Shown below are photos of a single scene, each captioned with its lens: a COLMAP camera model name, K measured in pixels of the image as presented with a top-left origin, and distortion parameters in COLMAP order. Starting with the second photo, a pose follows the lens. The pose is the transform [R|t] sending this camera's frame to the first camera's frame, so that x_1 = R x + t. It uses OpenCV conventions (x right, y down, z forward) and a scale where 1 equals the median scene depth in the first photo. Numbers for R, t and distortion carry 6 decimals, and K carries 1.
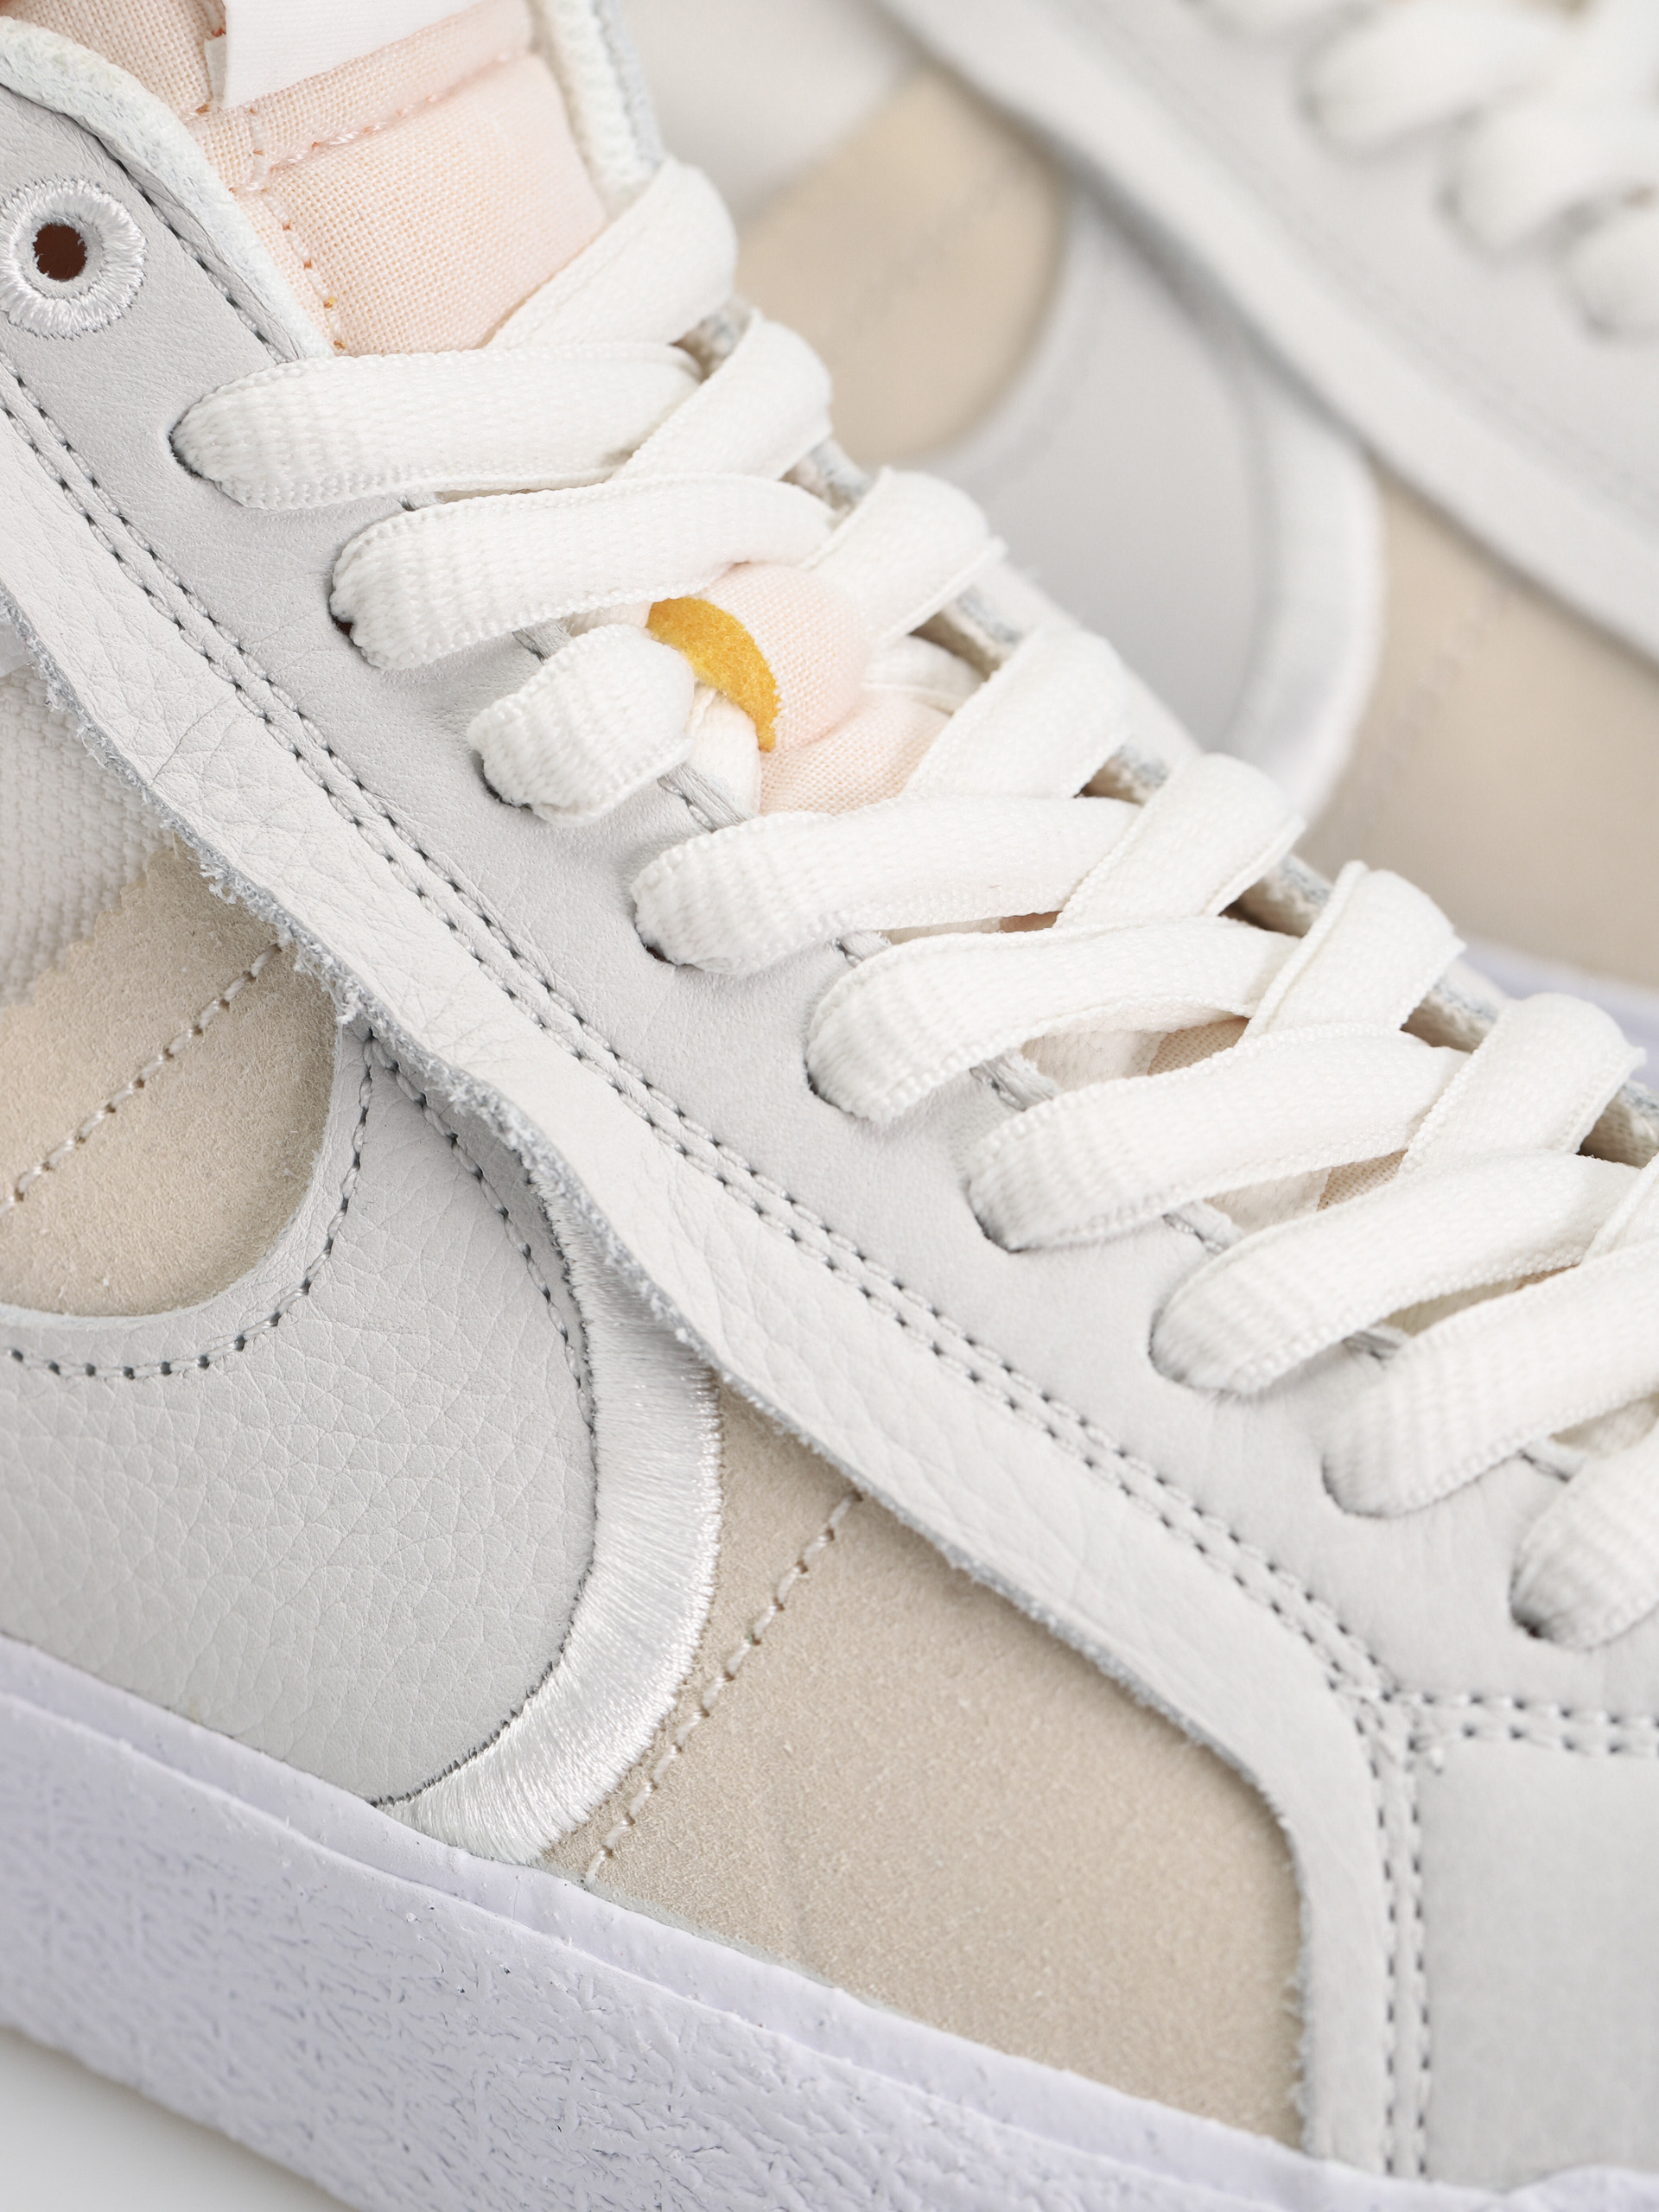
lens RADIAL K [[9679.1, 0, 829.5], [0, 9679.1, 1106.0], [0, 0, 1]] dist [-0.127704, -0.680715]
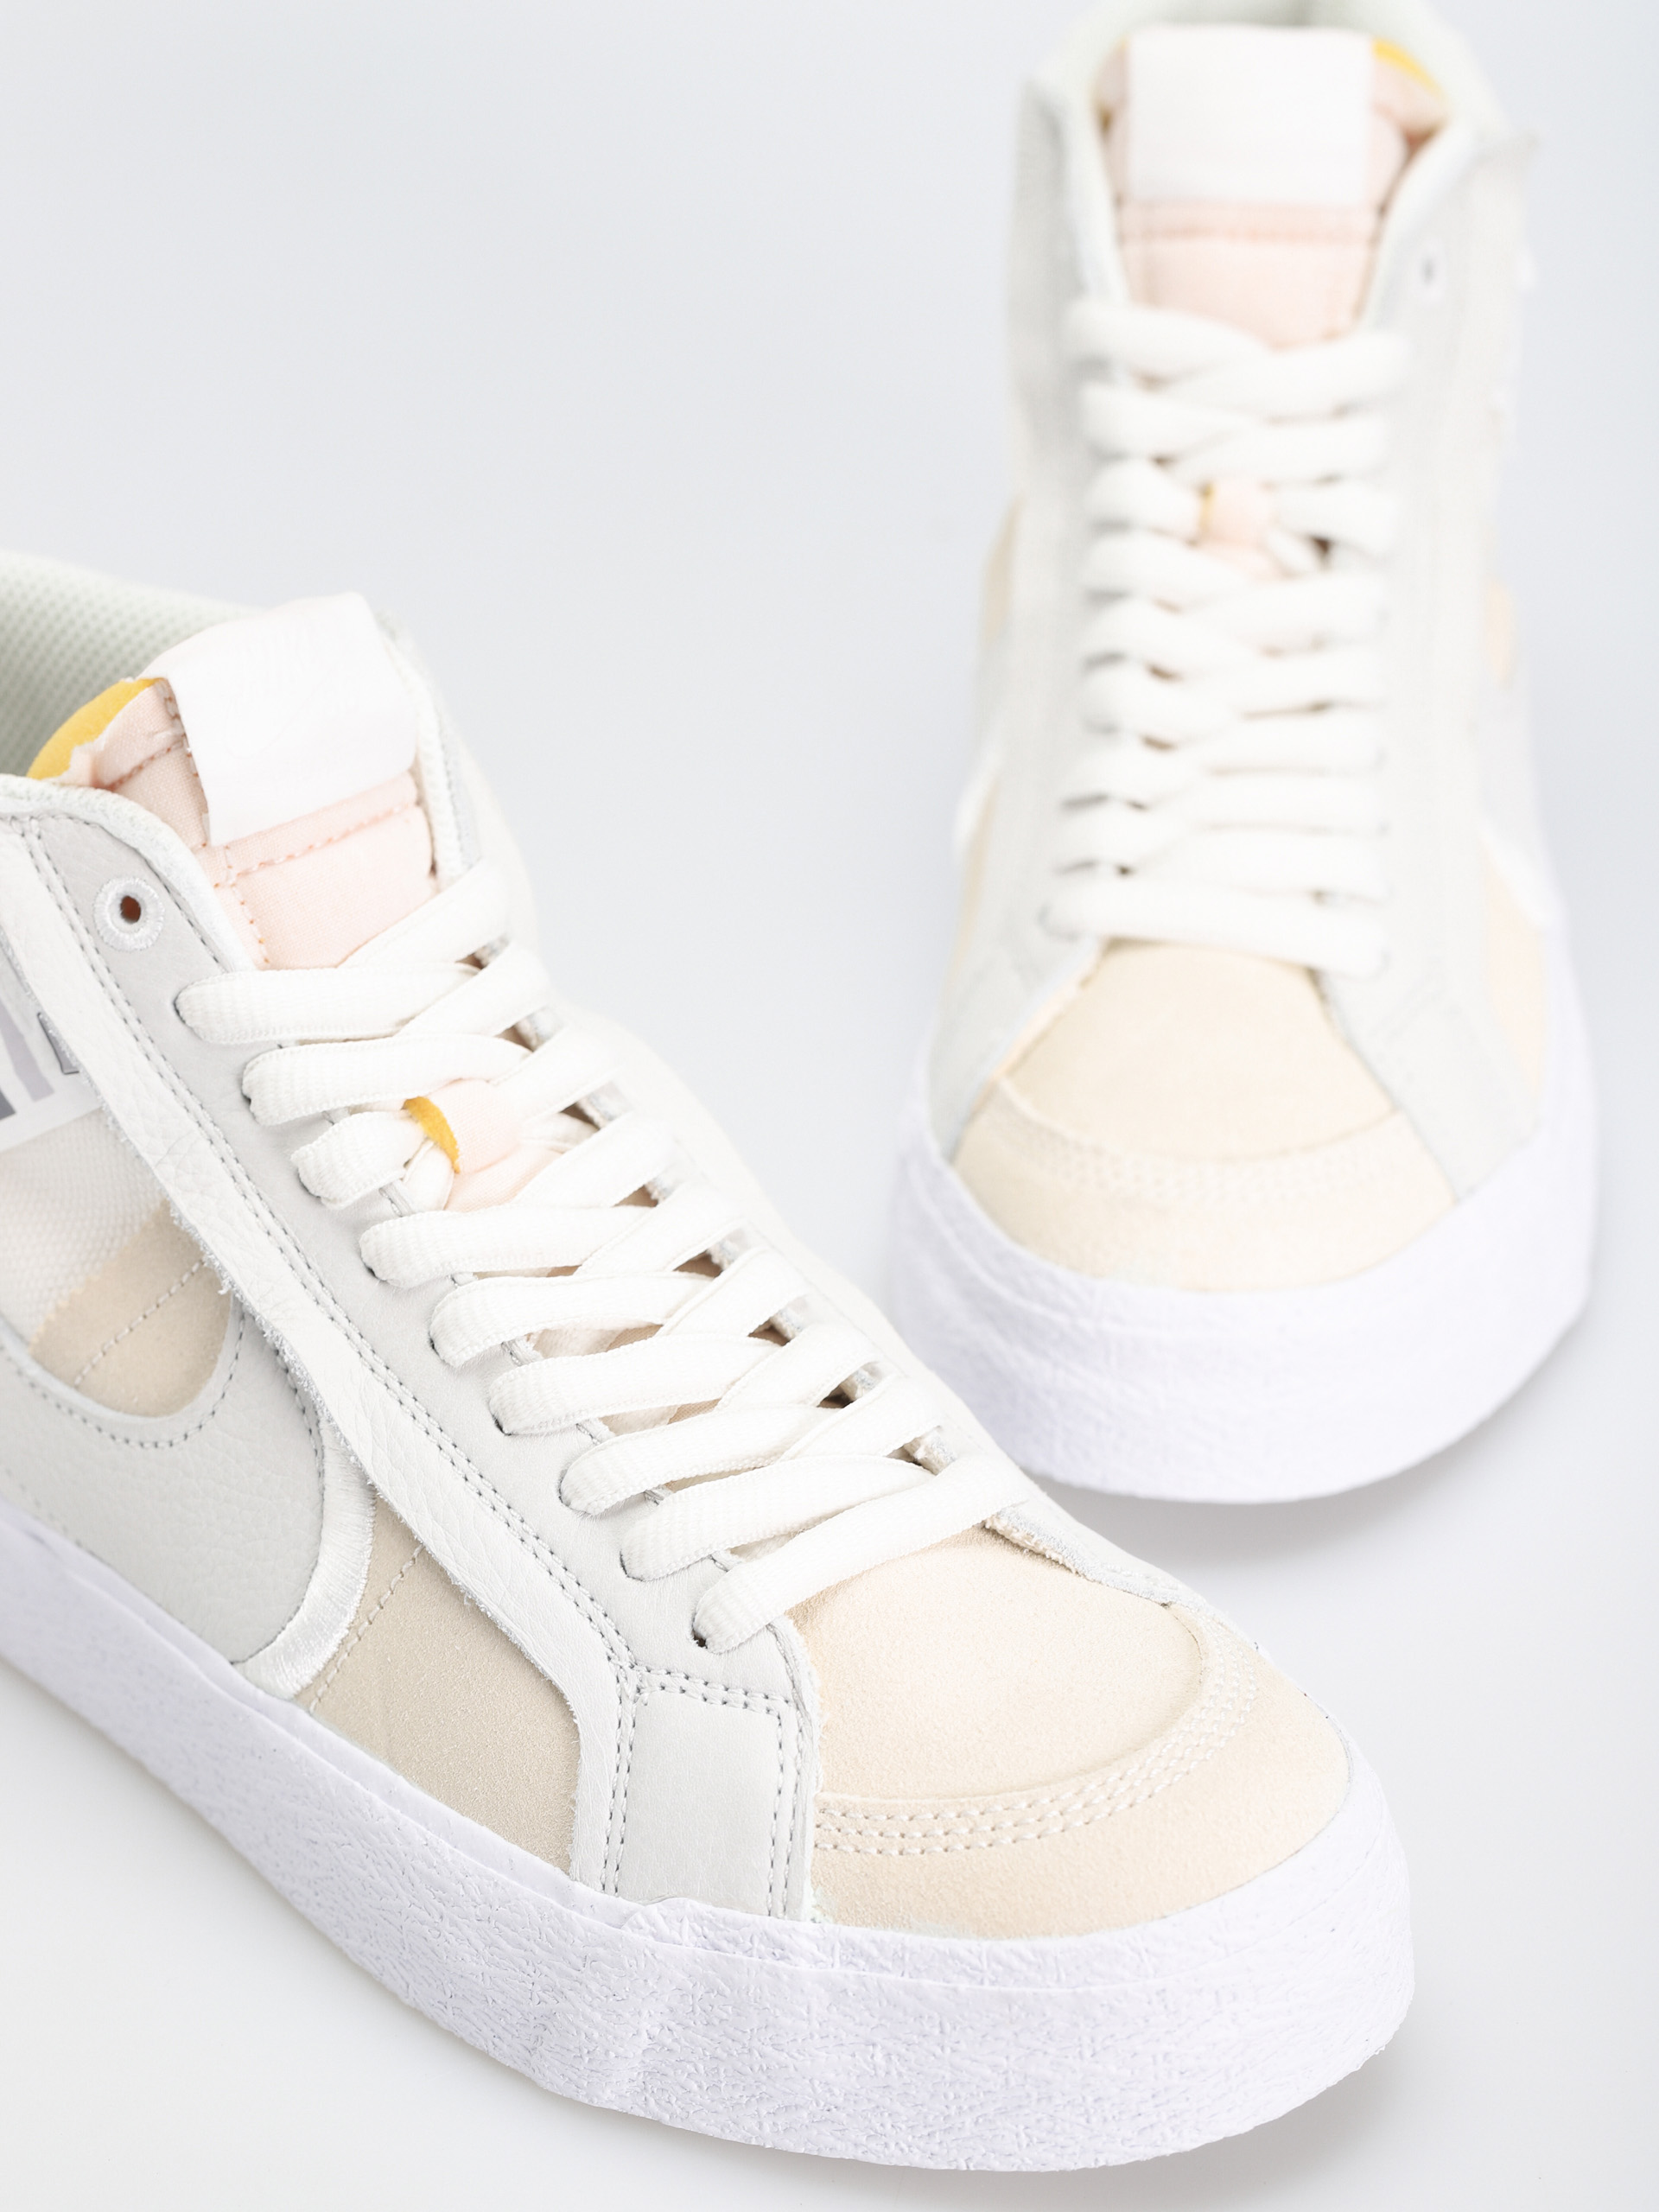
lens RADIAL K [[9679.1, 0, 829.5], [0, 9679.1, 1106.0], [0, 0, 1]] dist [-0.127704, -0.680715]
pose [[0.967397, 0.085496, -0.238399, 0.572362], [-0.074819, 0.995761, 0.053498, -0.170771], [0.241963, -0.033917, 0.969693, -0.996395]]
